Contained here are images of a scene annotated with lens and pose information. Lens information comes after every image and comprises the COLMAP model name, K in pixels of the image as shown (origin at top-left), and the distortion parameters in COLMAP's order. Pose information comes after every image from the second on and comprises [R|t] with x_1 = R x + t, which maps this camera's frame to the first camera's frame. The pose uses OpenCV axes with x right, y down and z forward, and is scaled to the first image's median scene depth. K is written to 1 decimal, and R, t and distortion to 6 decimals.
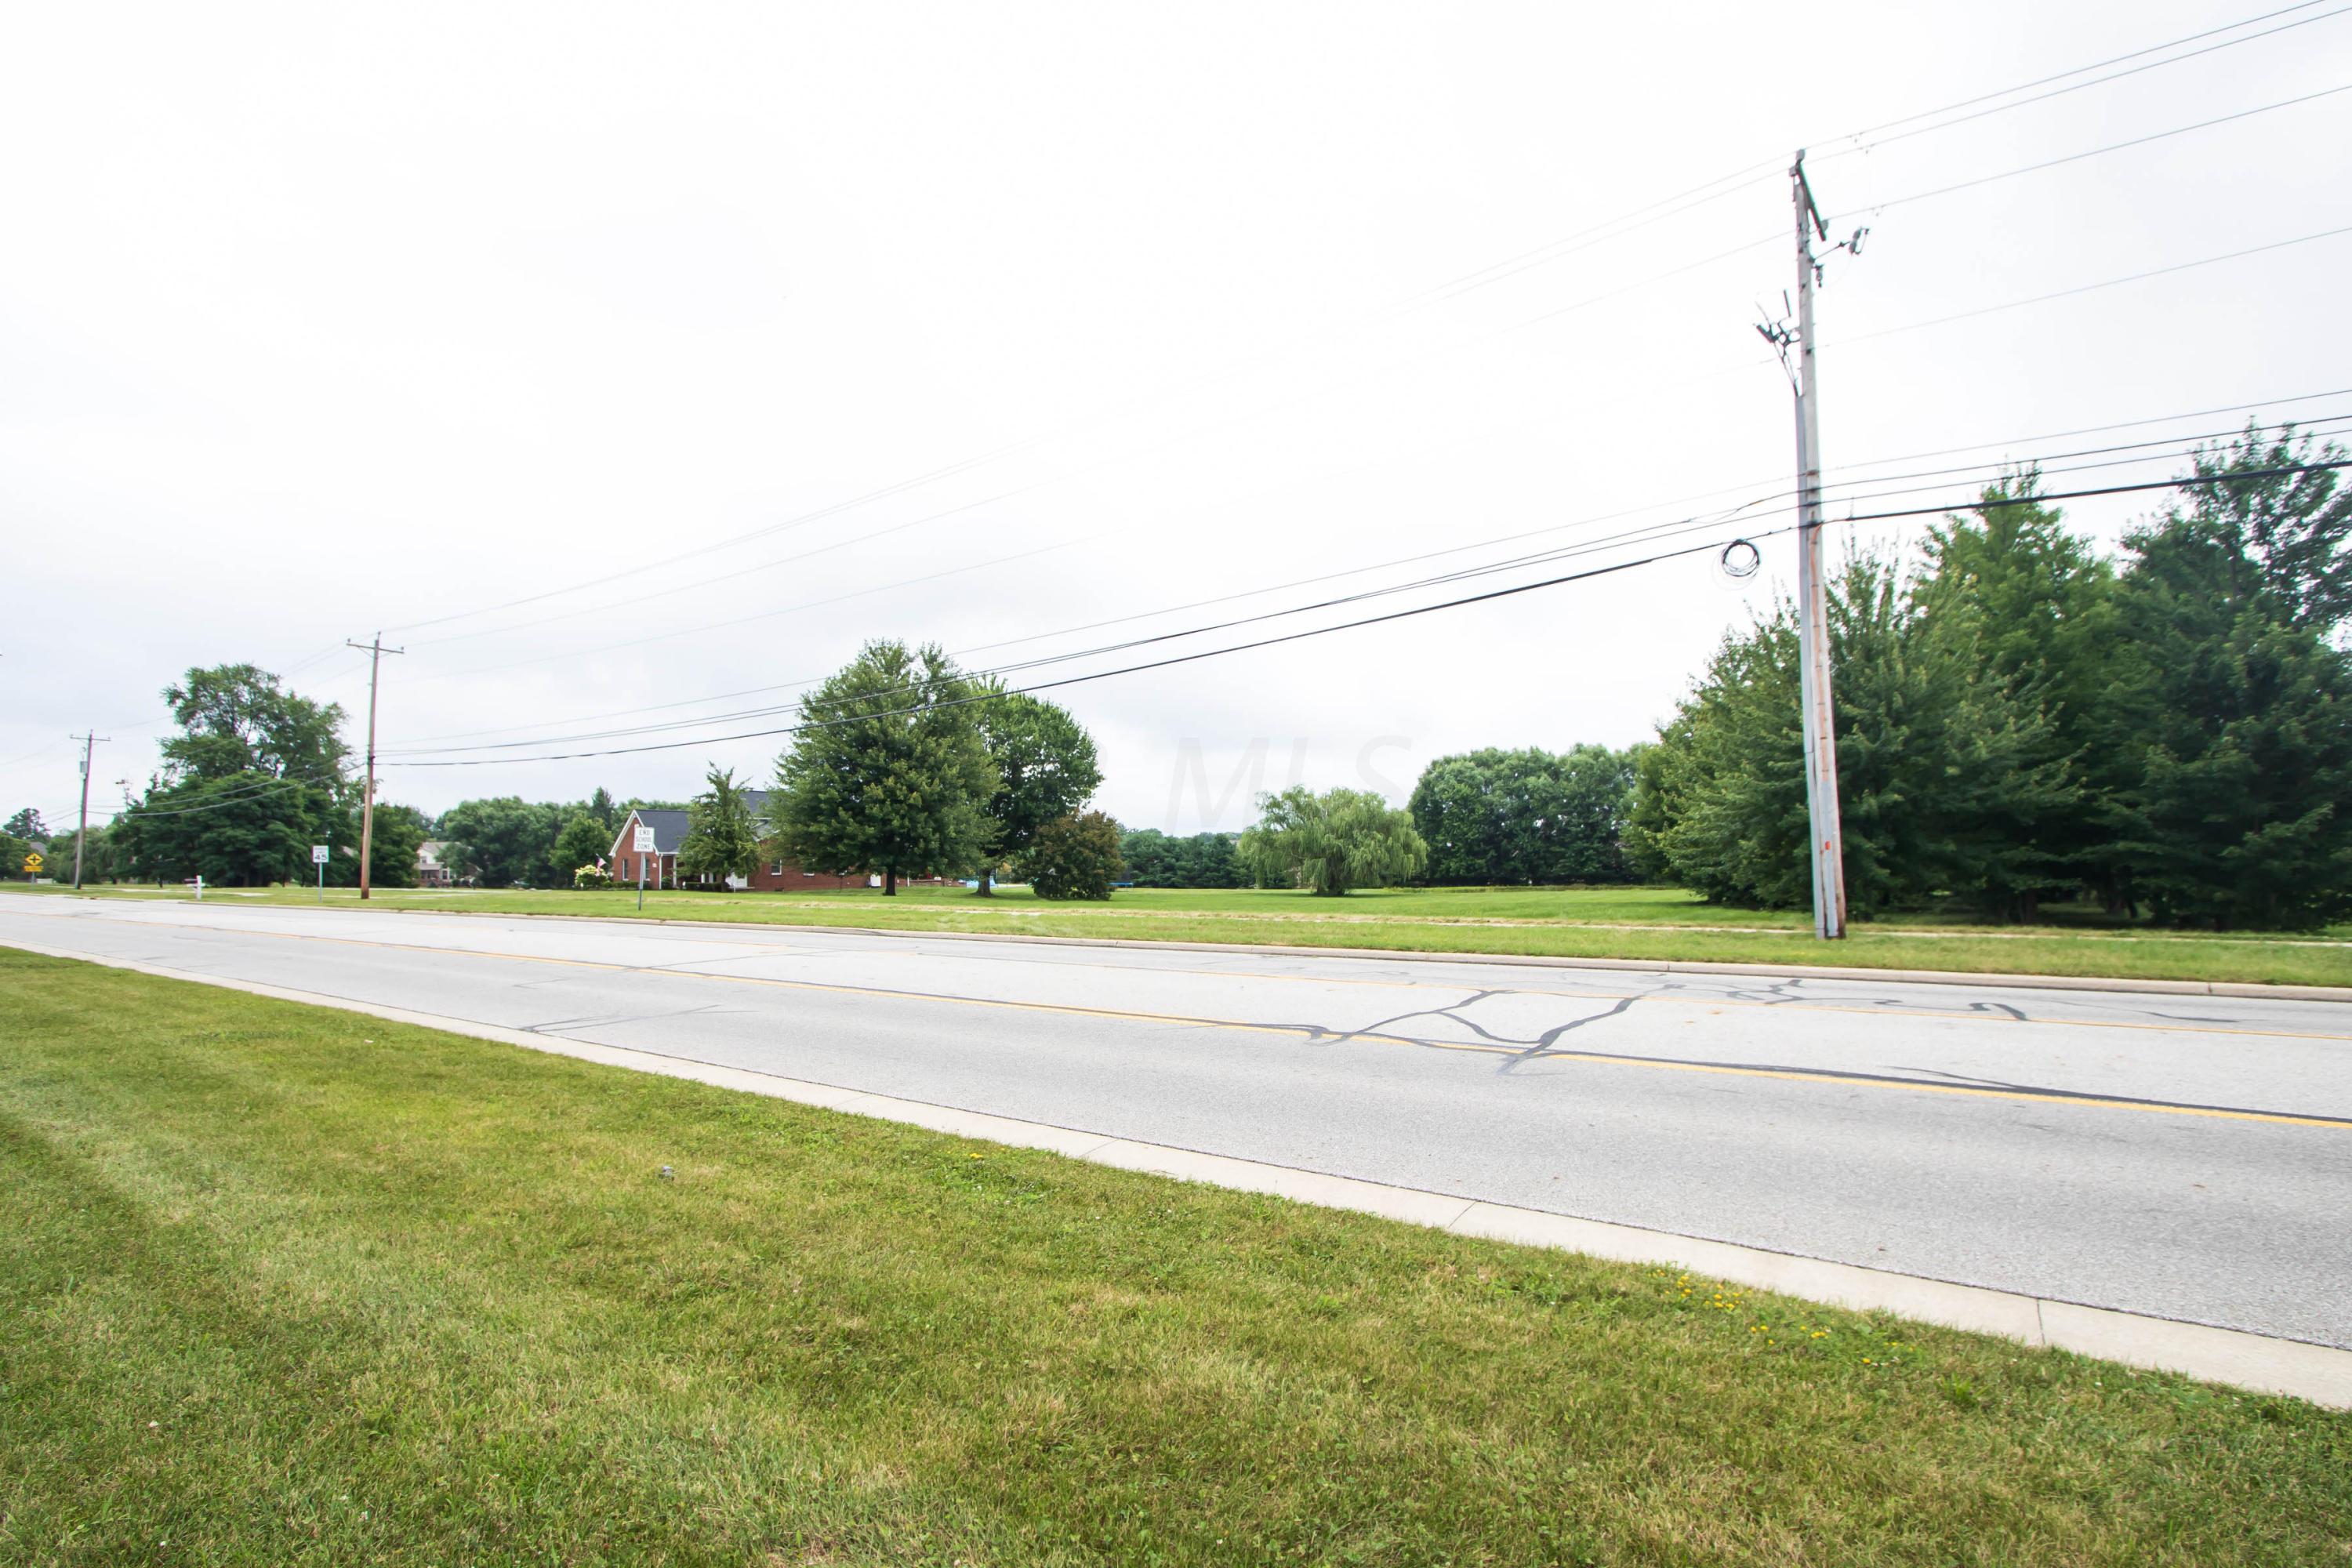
lens RADIAL K [[1082.3, 0, 1176.7], [0, 1082.3, 824.8], [0, 0, 1]] dist [-0.009738, 0.001438]
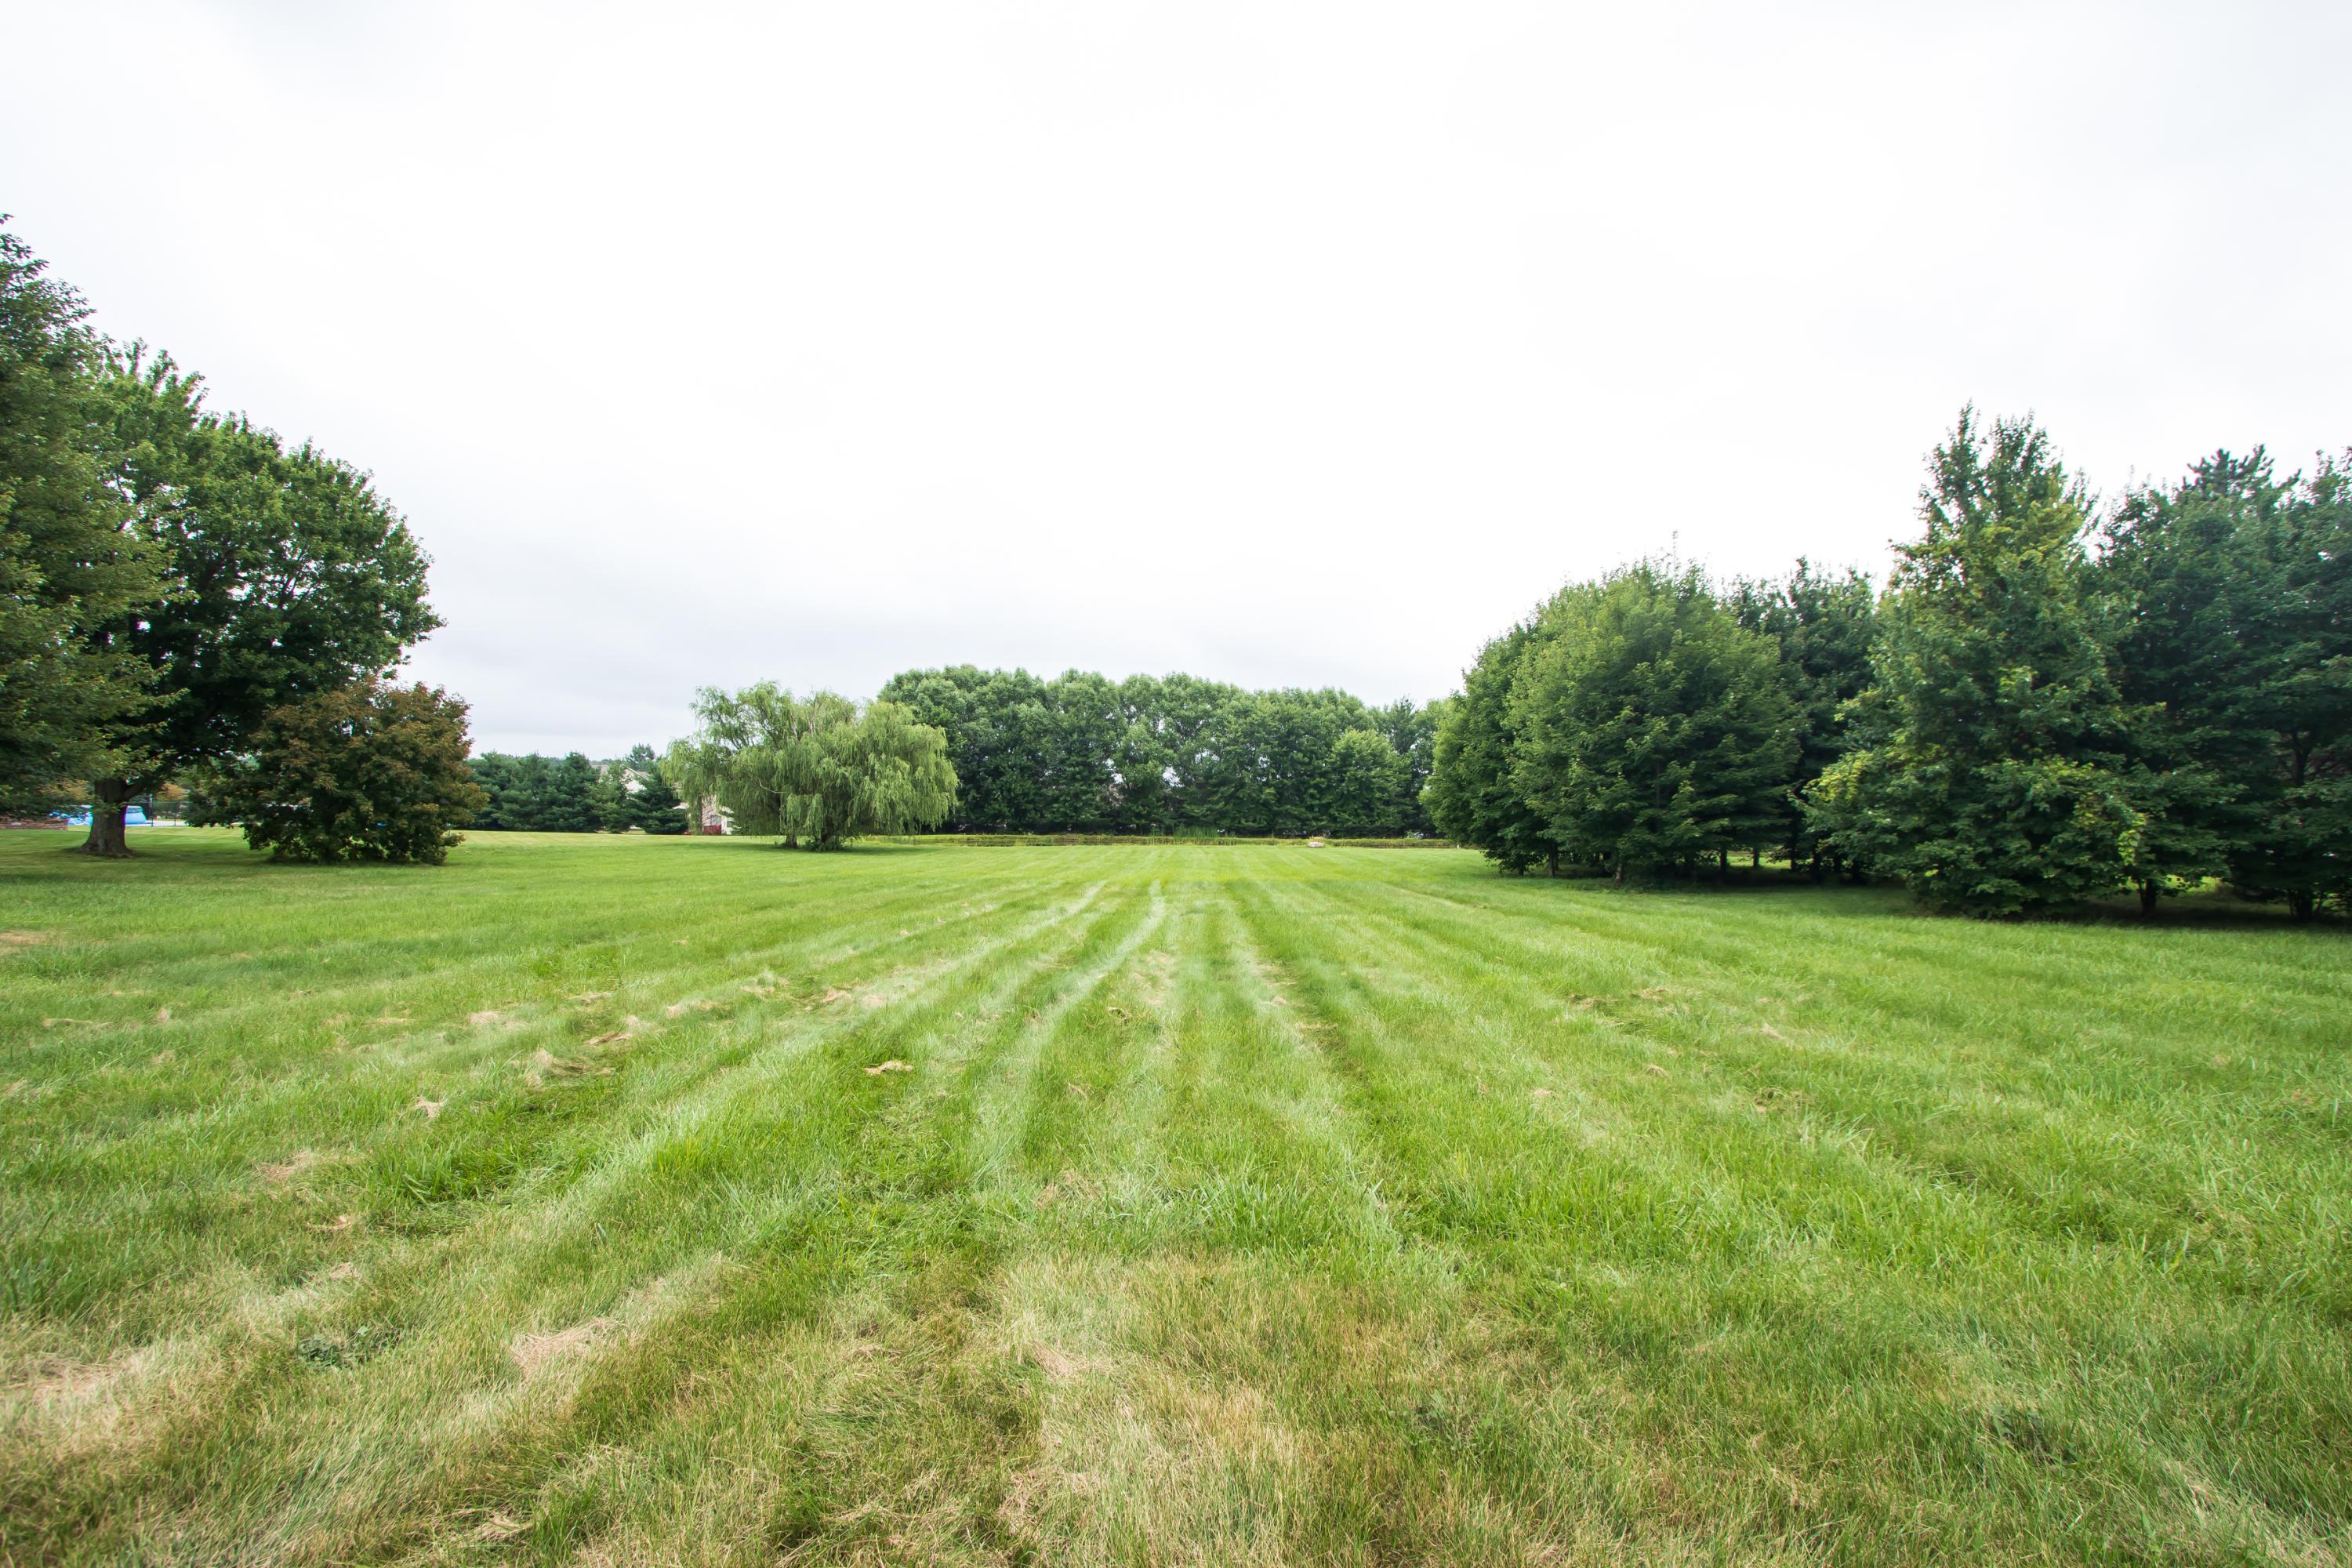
lens RADIAL K [[1082.3, 0, 1178.4], [0, 1082.3, 780.5], [0, 0, 1]] dist [-0.009738, 0.001438]
pose [[0.826564, 0.039498, 0.561455, -0.049327], [-0.047927, 0.998851, 0.000288, 0.011148], [-0.560799, -0.027147, 0.827507, 0.307893]]
